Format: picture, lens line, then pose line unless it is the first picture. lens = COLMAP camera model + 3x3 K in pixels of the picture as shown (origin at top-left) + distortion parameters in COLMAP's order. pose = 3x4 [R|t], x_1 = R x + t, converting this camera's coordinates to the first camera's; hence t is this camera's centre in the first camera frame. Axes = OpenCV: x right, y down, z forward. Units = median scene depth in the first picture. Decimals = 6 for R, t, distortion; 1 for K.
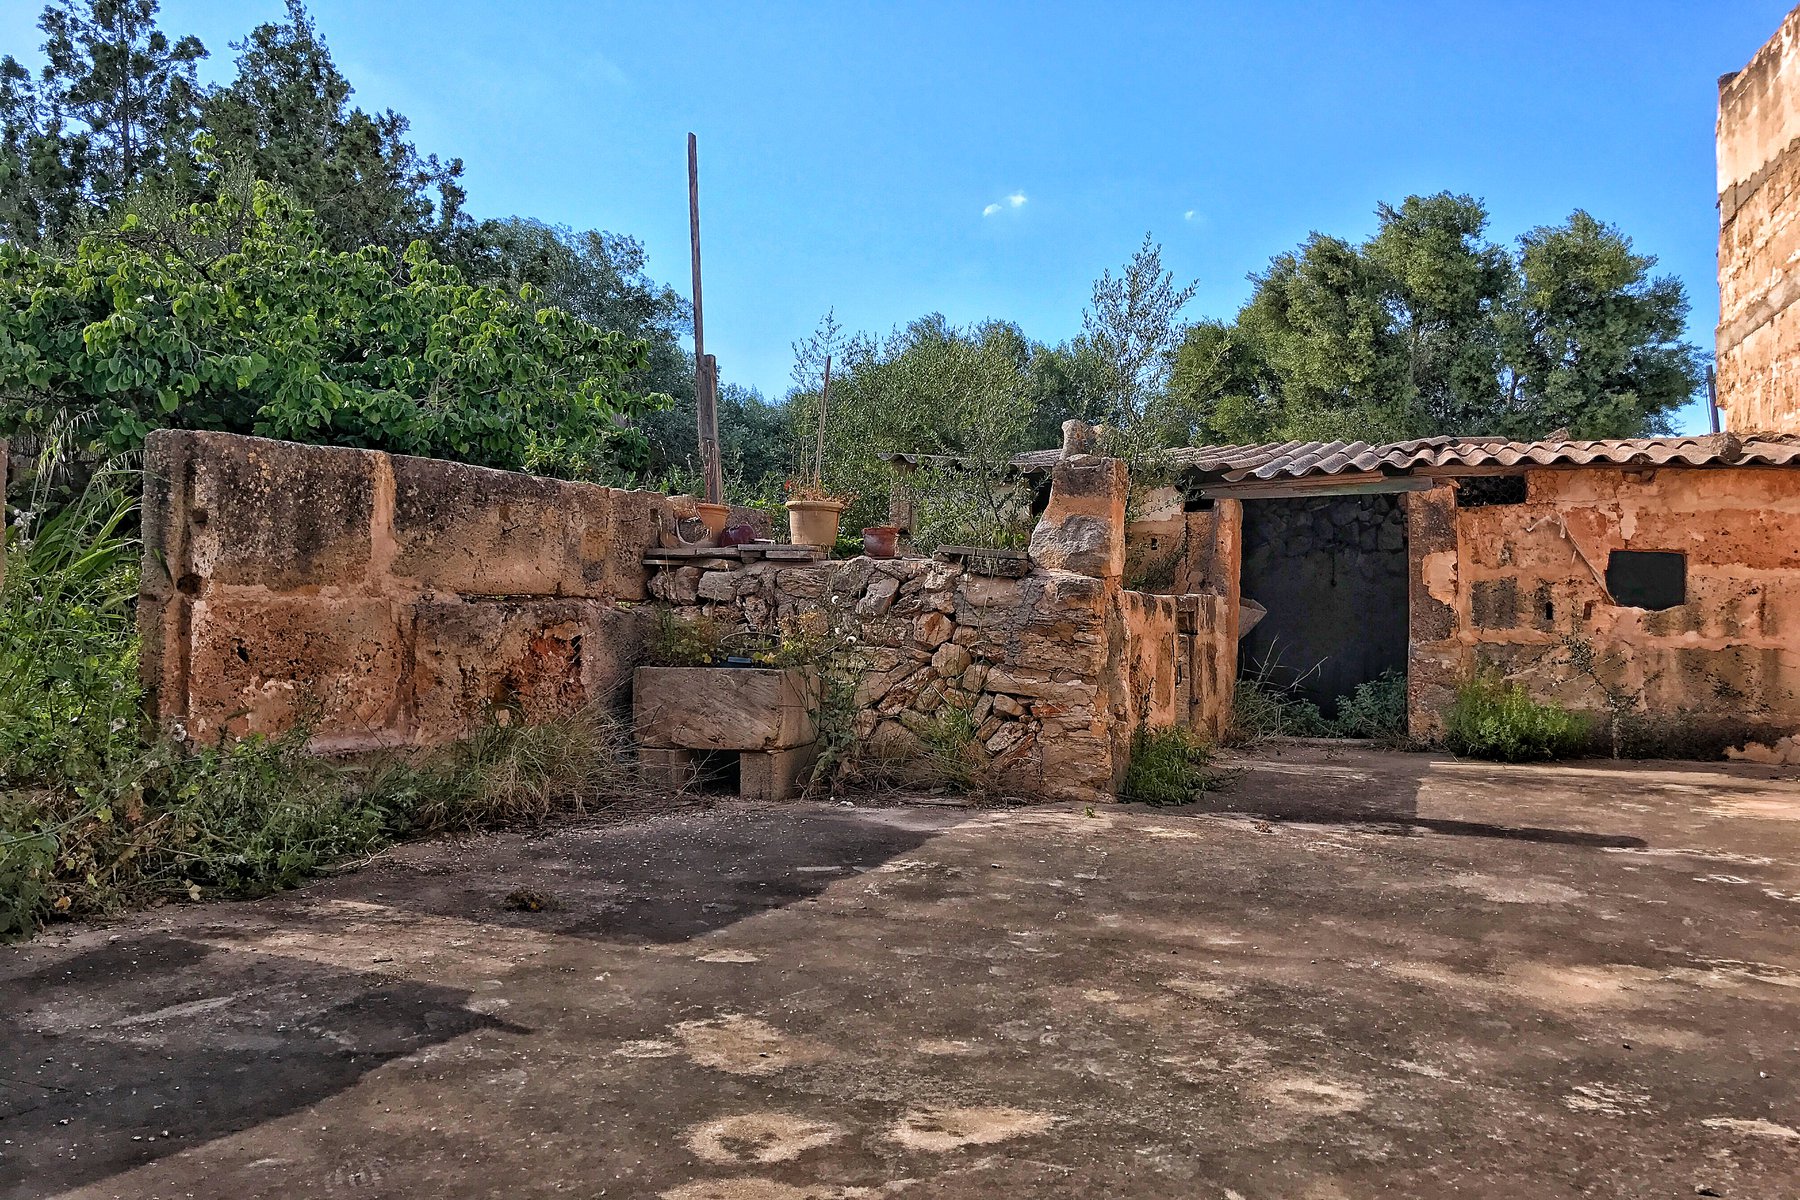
lens RADIAL K [[1433.3, 0, 904.2], [0, 1433.3, 527.6], [0, 0, 1]] dist [0.050574, -0.005125]
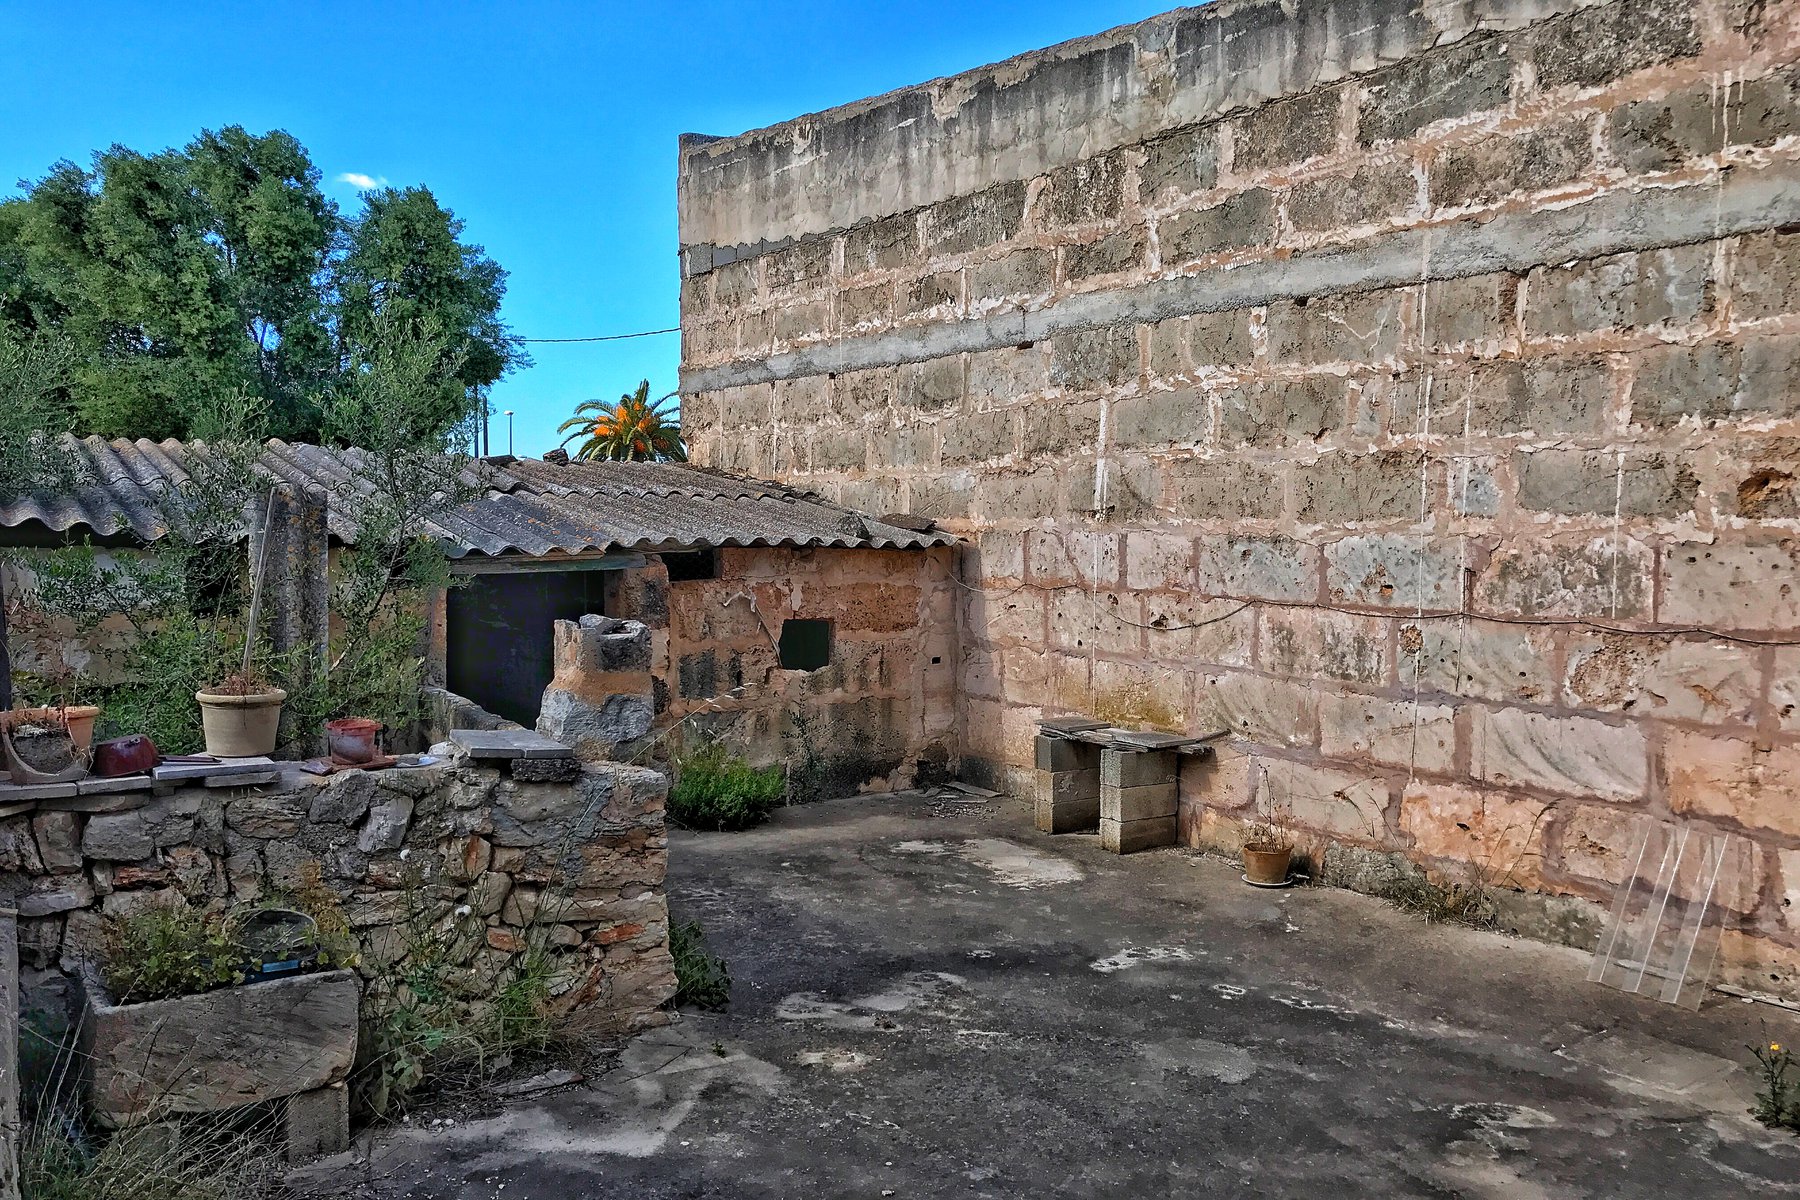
lens RADIAL K [[1433.3, 0, 904.2], [0, 1433.3, 527.6], [0, 0, 1]] dist [0.050574, -0.005125]
pose [[0.664339, -0.006709, 0.747402, -0.384146], [-0.031331, 0.998831, 0.036816, -0.137289], [-0.746775, -0.047875, 0.663352, 0.269423]]
